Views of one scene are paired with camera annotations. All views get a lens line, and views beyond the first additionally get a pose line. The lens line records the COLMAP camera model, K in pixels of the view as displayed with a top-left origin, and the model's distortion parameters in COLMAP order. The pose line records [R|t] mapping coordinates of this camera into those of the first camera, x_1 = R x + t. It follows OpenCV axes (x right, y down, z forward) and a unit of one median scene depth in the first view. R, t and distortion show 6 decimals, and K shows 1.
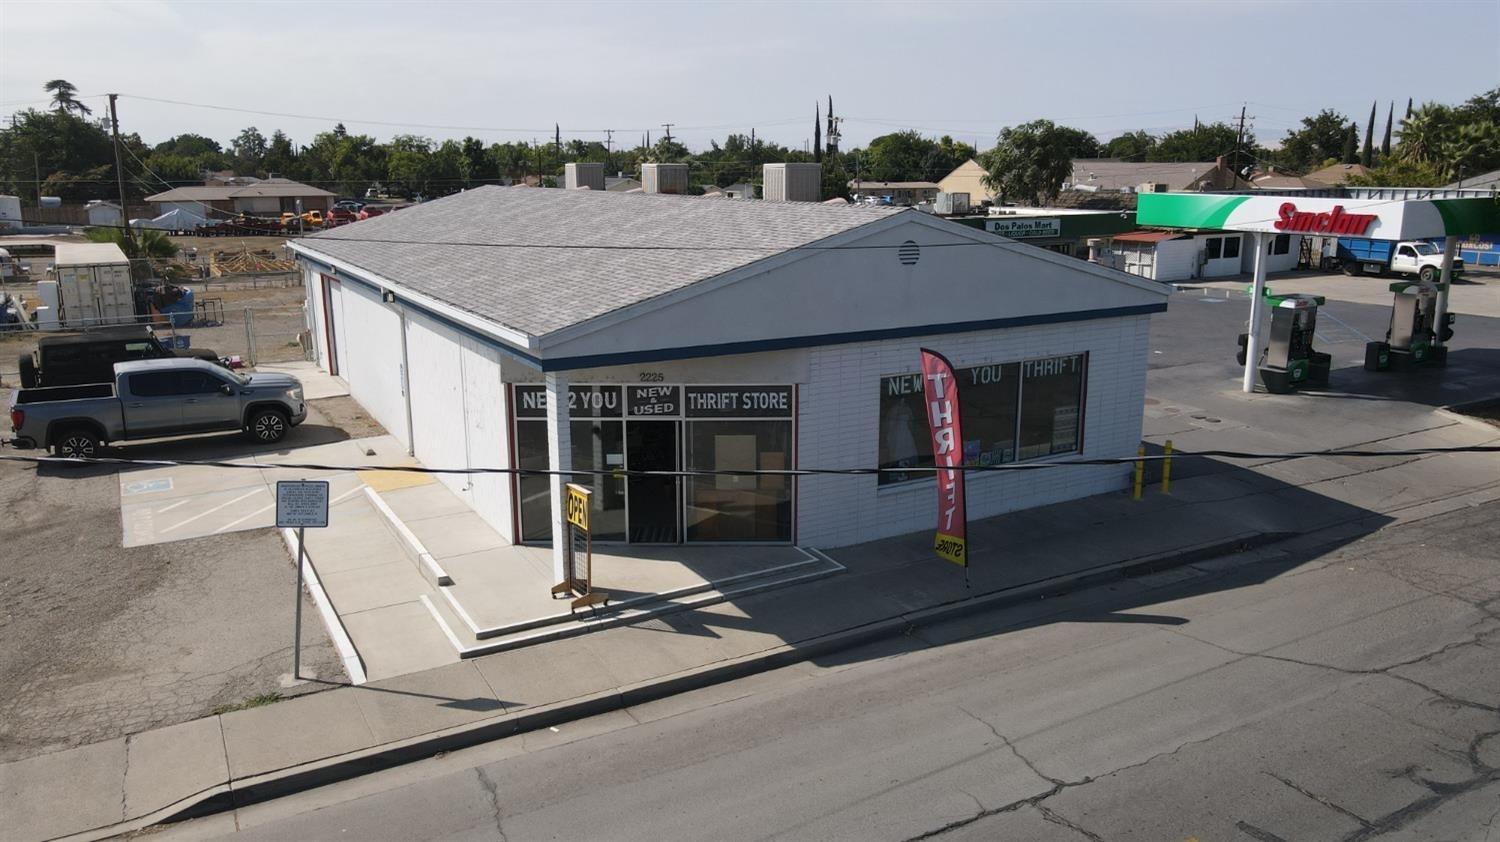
lens RADIAL K [[1086.4, 0, 747.2], [0, 1086.4, 412.9], [0, 0, 1]] dist [0.013245, 0.004488]
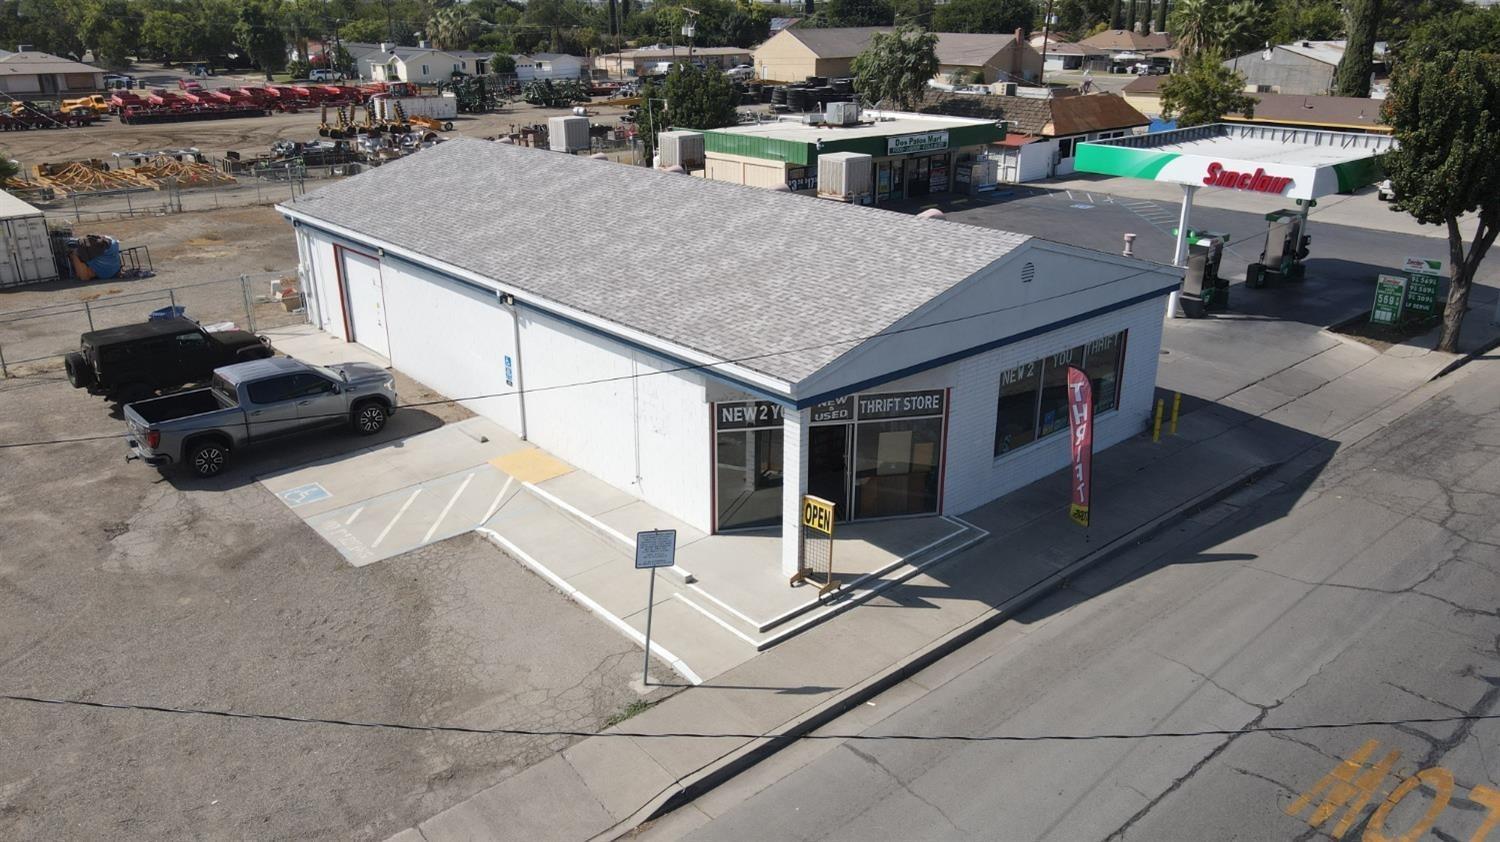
lens RADIAL K [[1083.0, 0, 748.3], [0, 1083.0, 413.8], [0, 0, 1]] dist [0.006089, 0.012979]
pose [[0.979141, -0.068224, 0.191384, -0.384106], [0.042217, 0.989696, 0.136818, -0.163542], [-0.198746, -0.125884, 0.971933, -0.125440]]
